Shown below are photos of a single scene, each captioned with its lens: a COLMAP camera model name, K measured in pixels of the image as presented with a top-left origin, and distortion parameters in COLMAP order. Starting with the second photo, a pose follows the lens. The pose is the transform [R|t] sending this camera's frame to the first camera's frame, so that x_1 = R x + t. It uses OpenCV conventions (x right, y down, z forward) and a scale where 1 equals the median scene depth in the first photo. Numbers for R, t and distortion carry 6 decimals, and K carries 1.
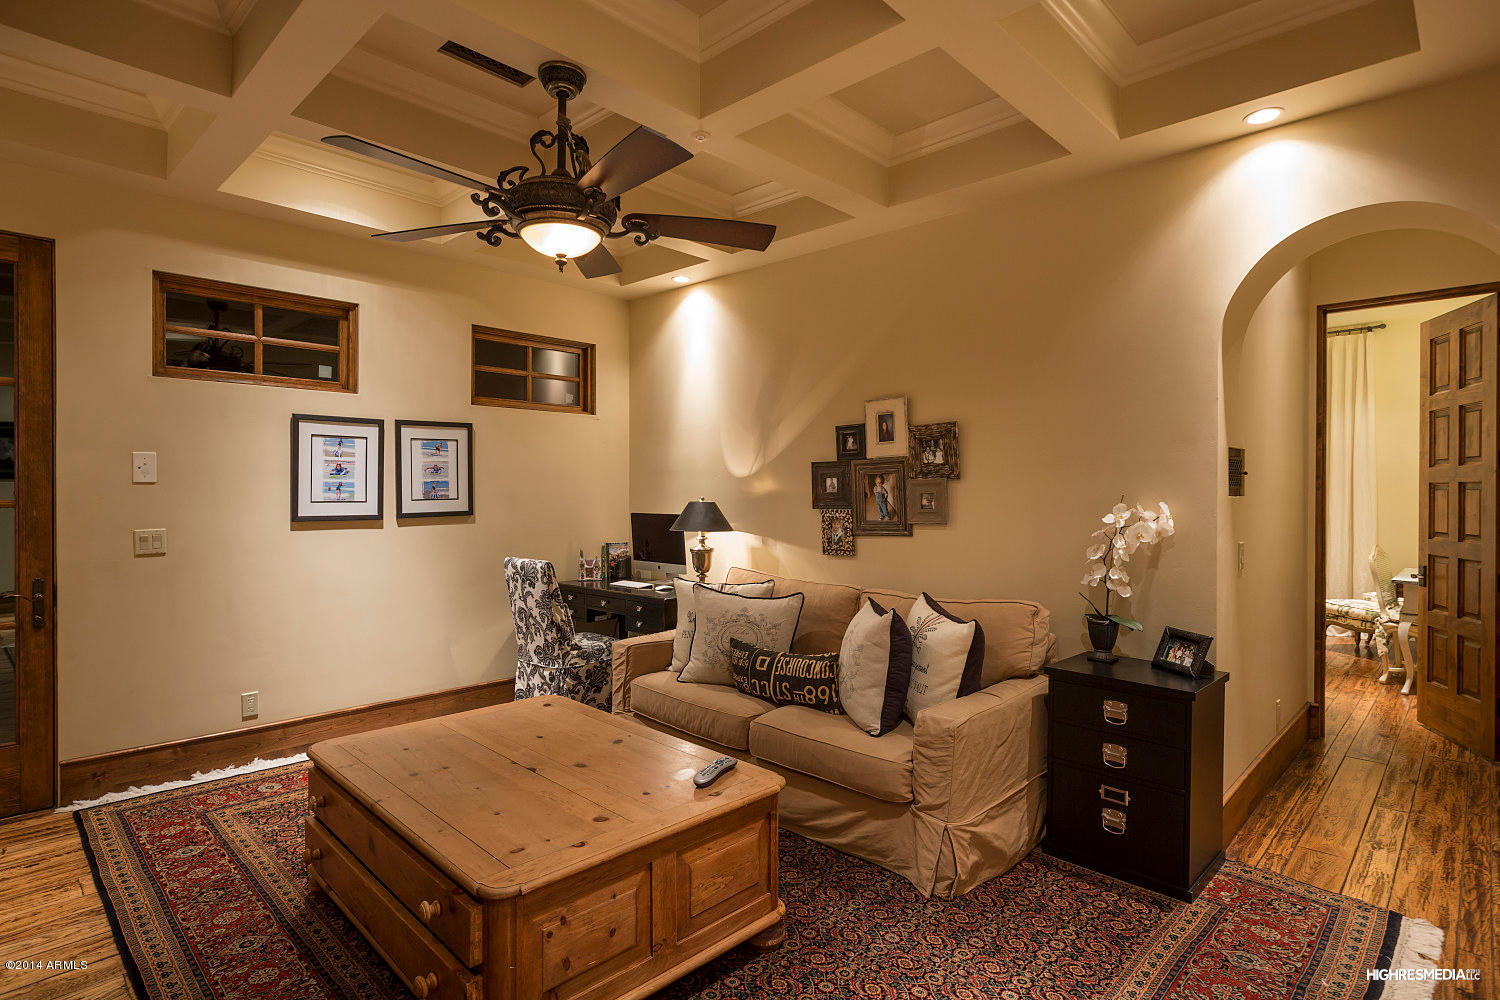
lens RADIAL K [[767.6, 0, 750.4], [0, 767.6, 498.2], [0, 0, 1]] dist [-0.002982, -0.000633]
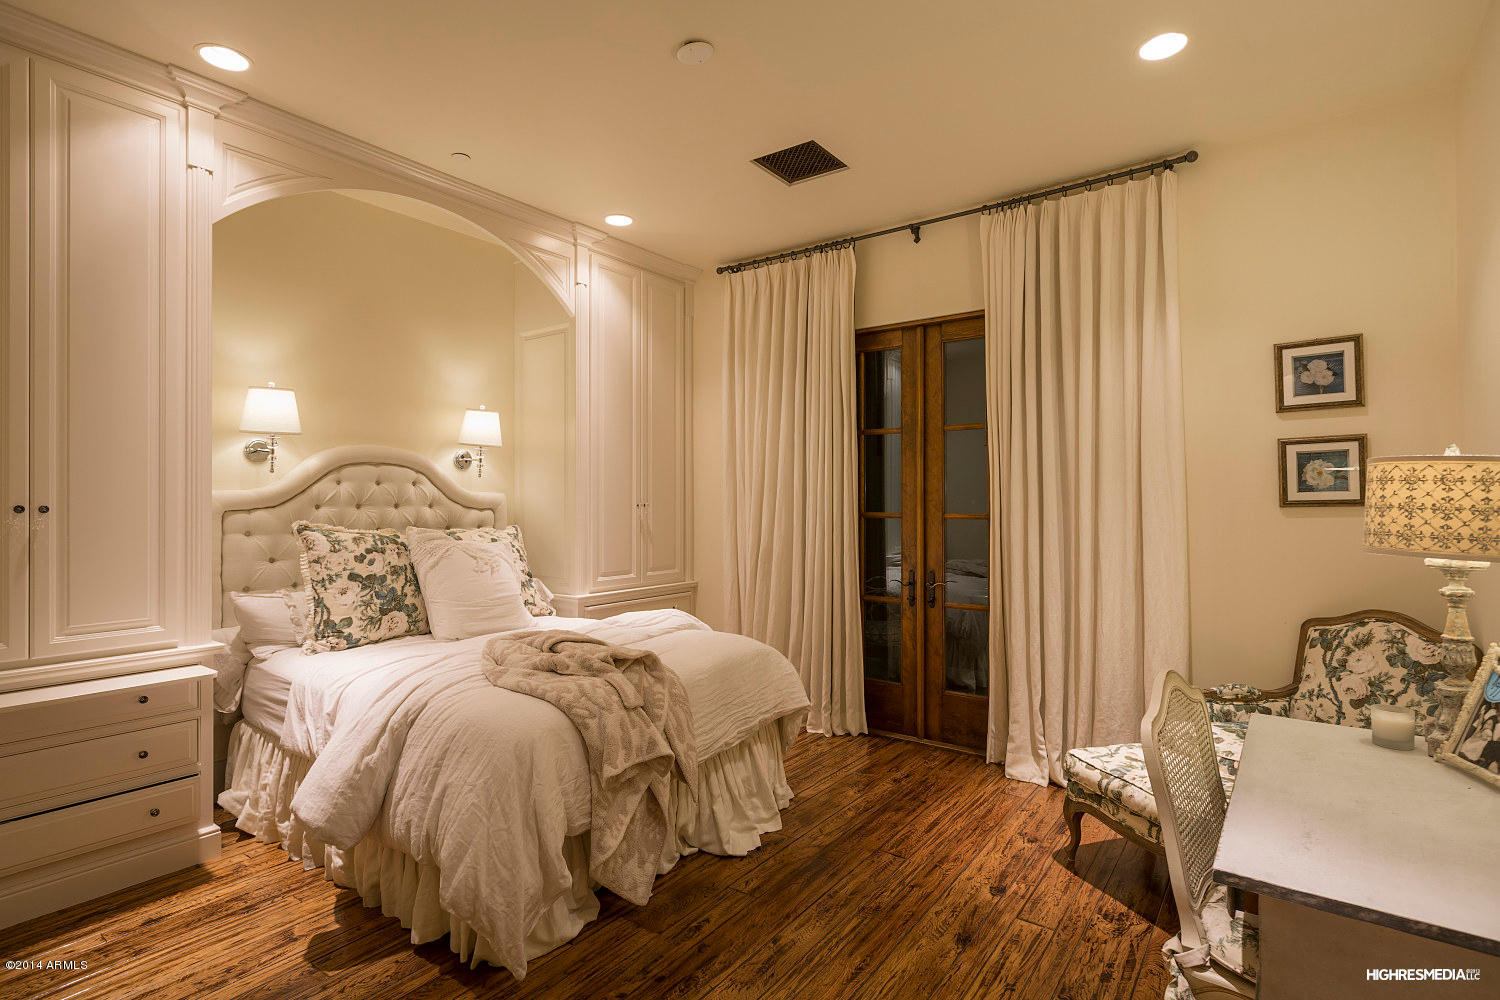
lens RADIAL K [[744.3, 0, 749.0], [0, 744.3, 496.5], [0, 0, 1]] dist [0.000195, 0.000000]
pose [[0.991147, -0.008628, 0.132489, 0.527803], [0.010795, 0.999819, -0.015639, -0.003334], [-0.132330, 0.016931, 0.991061, 0.625502]]
